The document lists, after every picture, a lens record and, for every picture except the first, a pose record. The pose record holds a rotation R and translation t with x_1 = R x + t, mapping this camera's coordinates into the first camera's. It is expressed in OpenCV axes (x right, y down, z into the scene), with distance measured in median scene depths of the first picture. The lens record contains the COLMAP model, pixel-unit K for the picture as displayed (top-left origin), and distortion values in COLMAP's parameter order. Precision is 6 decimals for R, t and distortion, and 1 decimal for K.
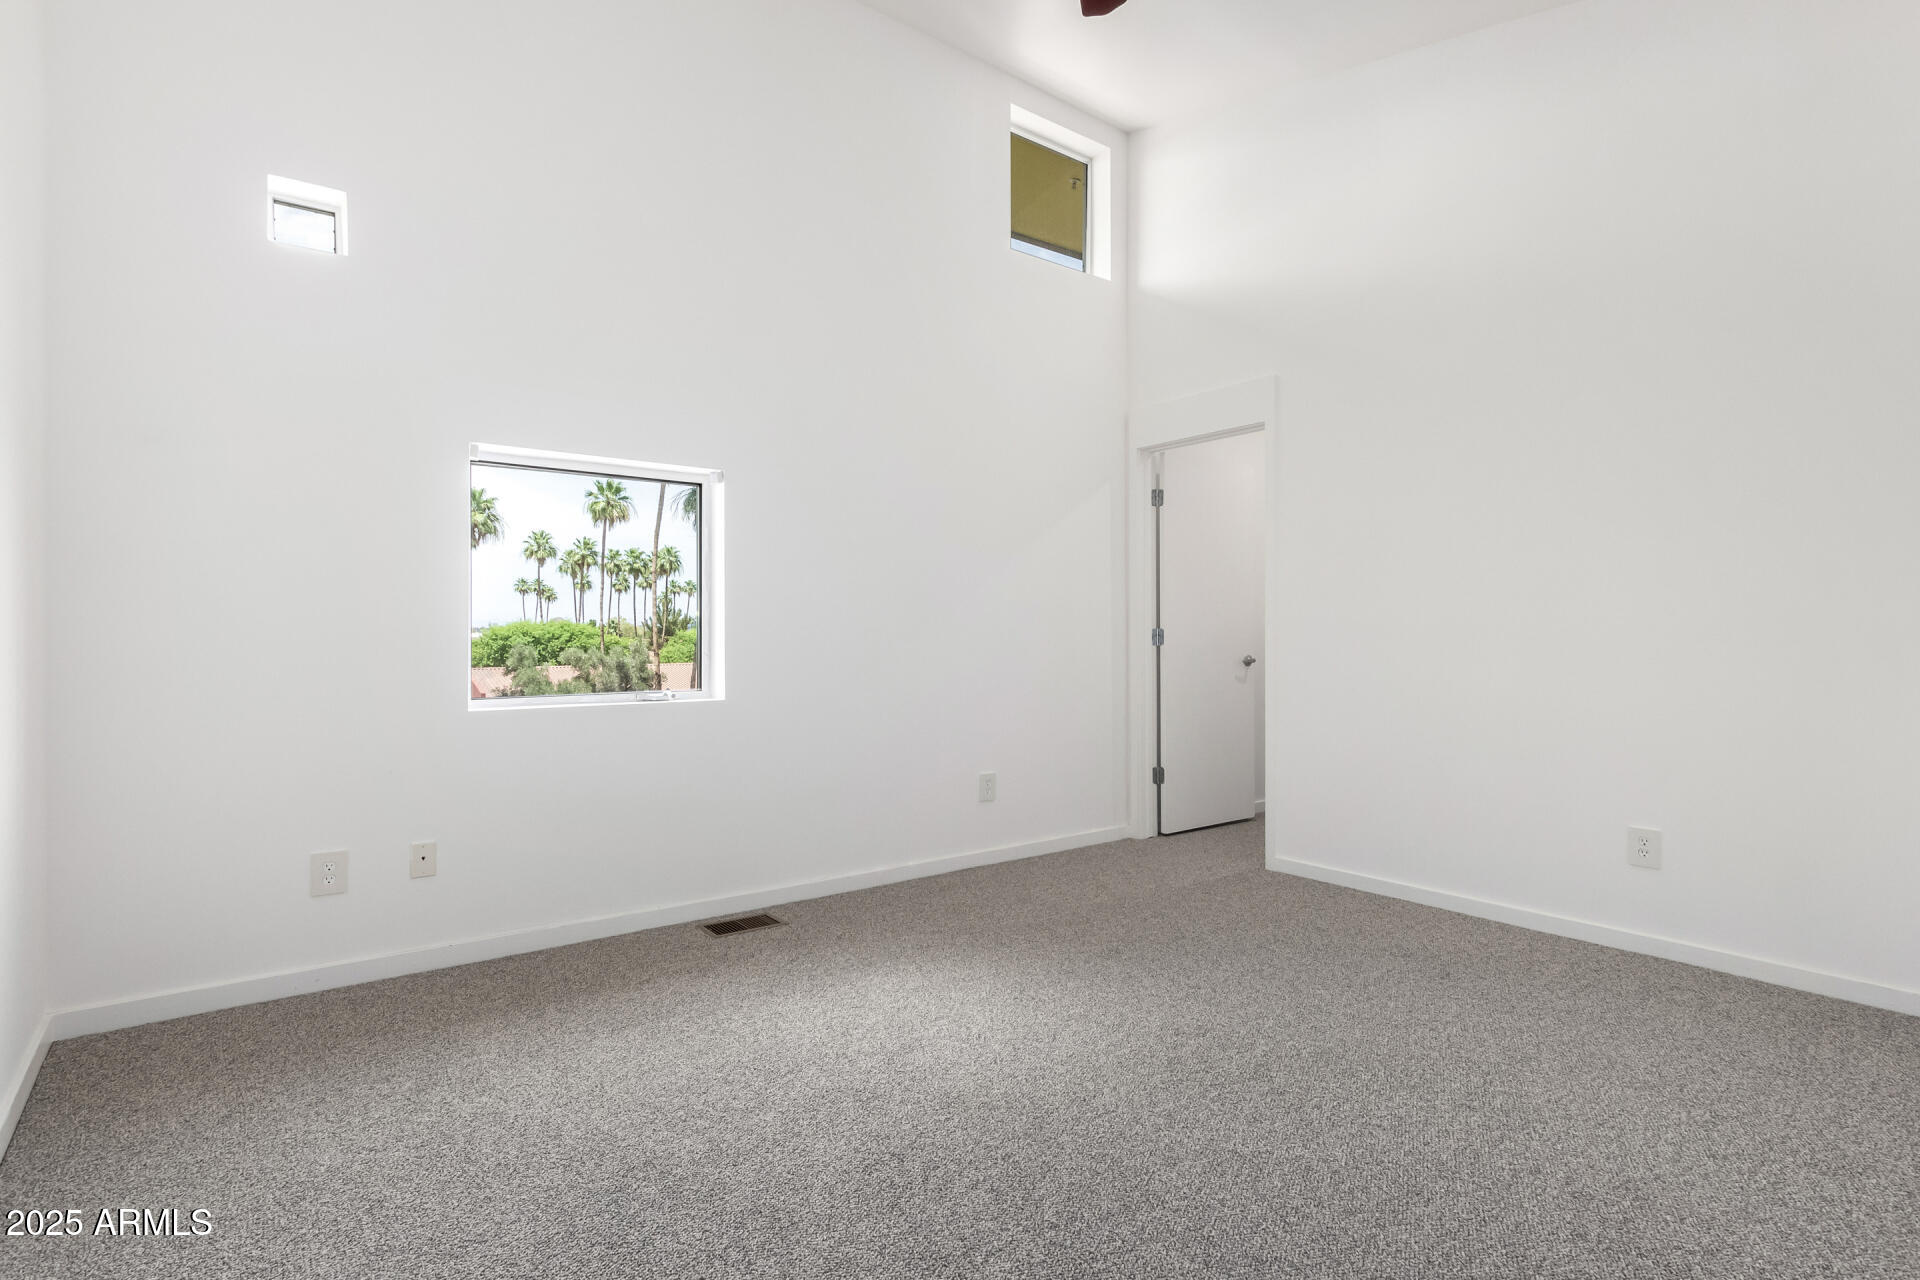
lens RADIAL K [[913.9, 0, 973.1], [0, 913.9, 638.3], [0, 0, 1]] dist [0.002904, -0.003727]
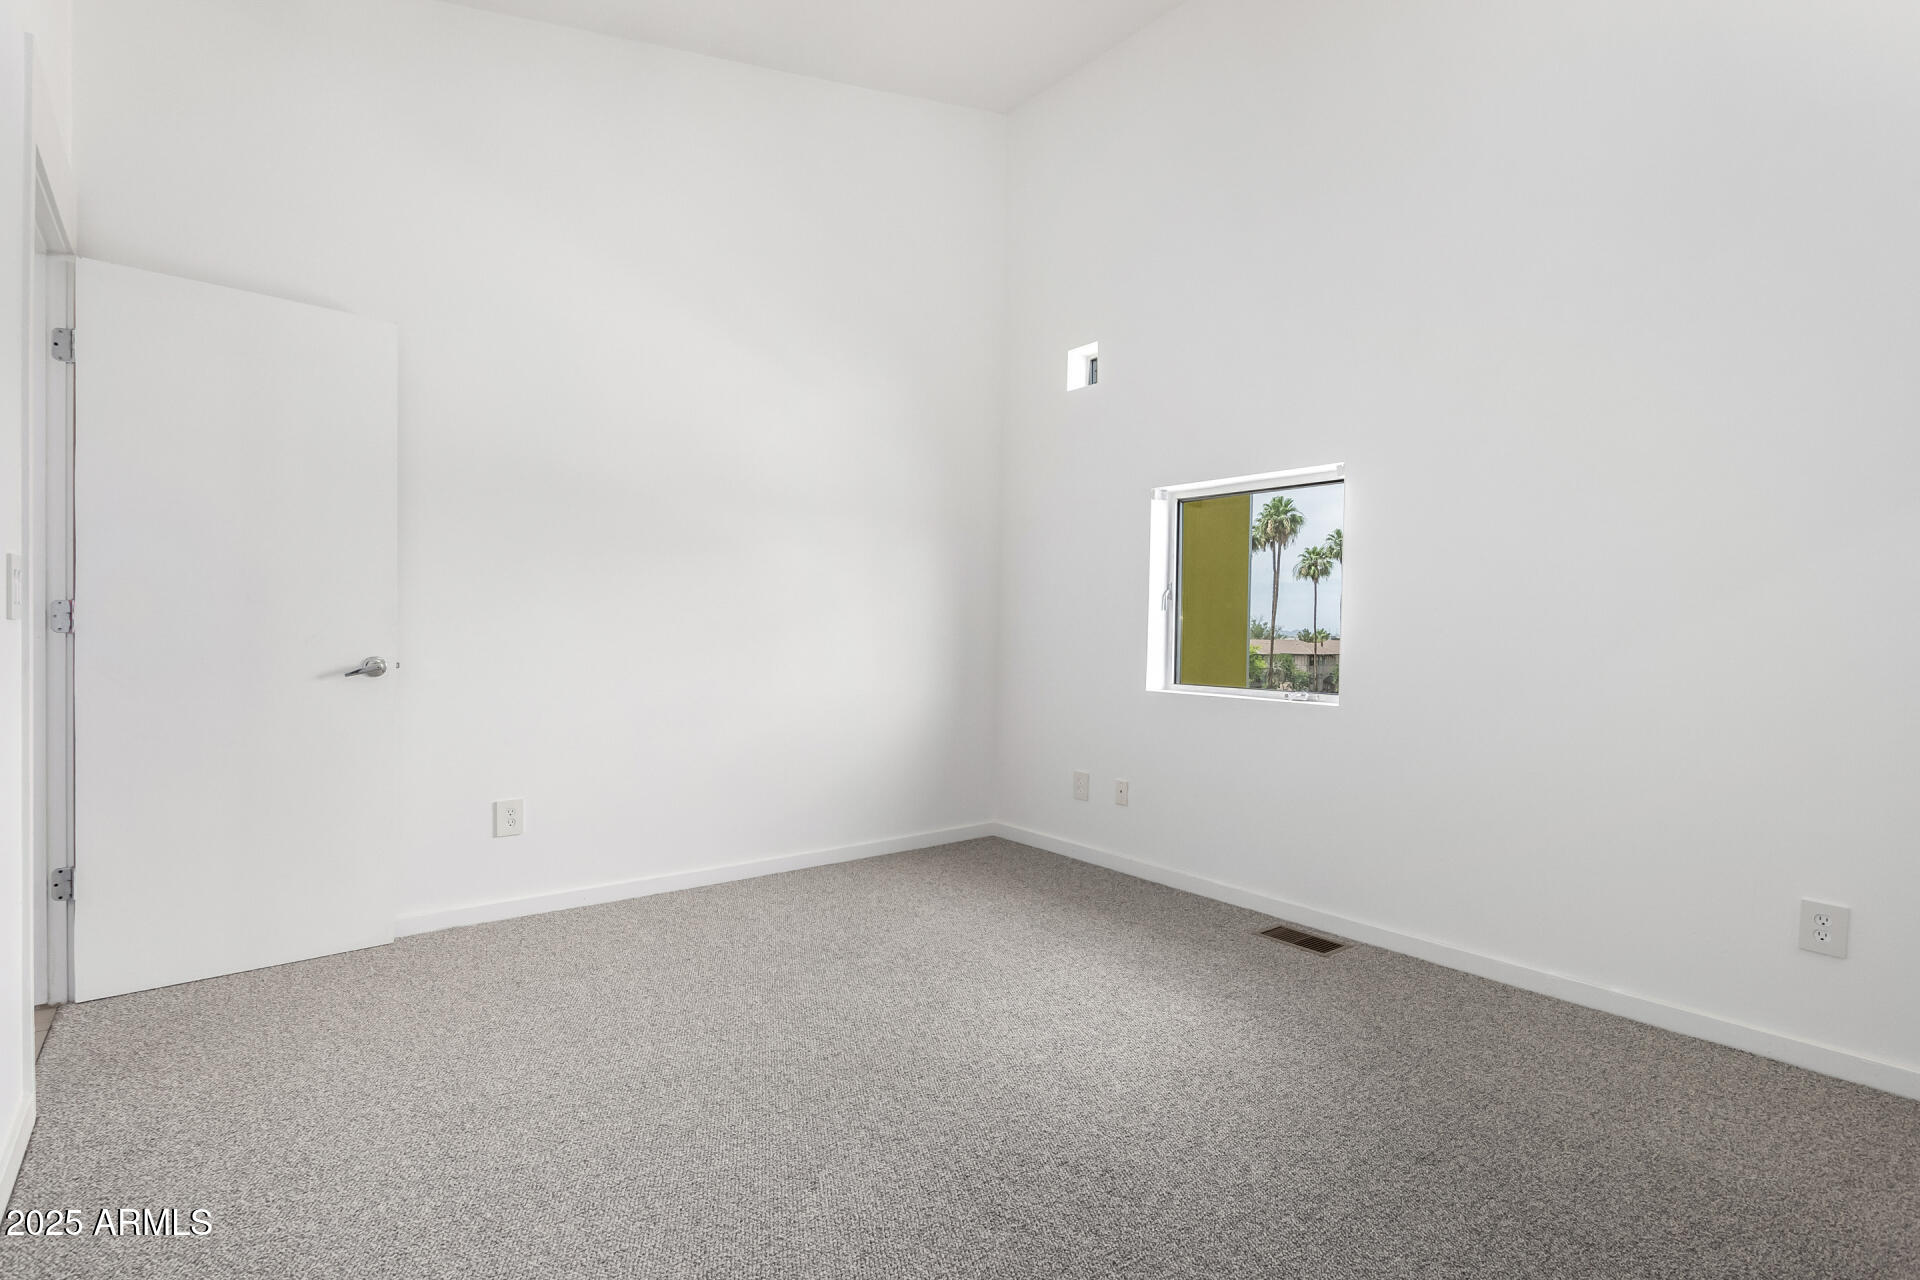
lens RADIAL K [[913.9, 0, 962.3], [0, 913.9, 634.5], [0, 0, 1]] dist [0.002904, -0.003727]
pose [[0.030595, 0.008155, -0.999499, 0.761407], [-0.018066, 0.999808, 0.007605, -0.008563], [0.999369, 0.017824, 0.030736, 0.669399]]
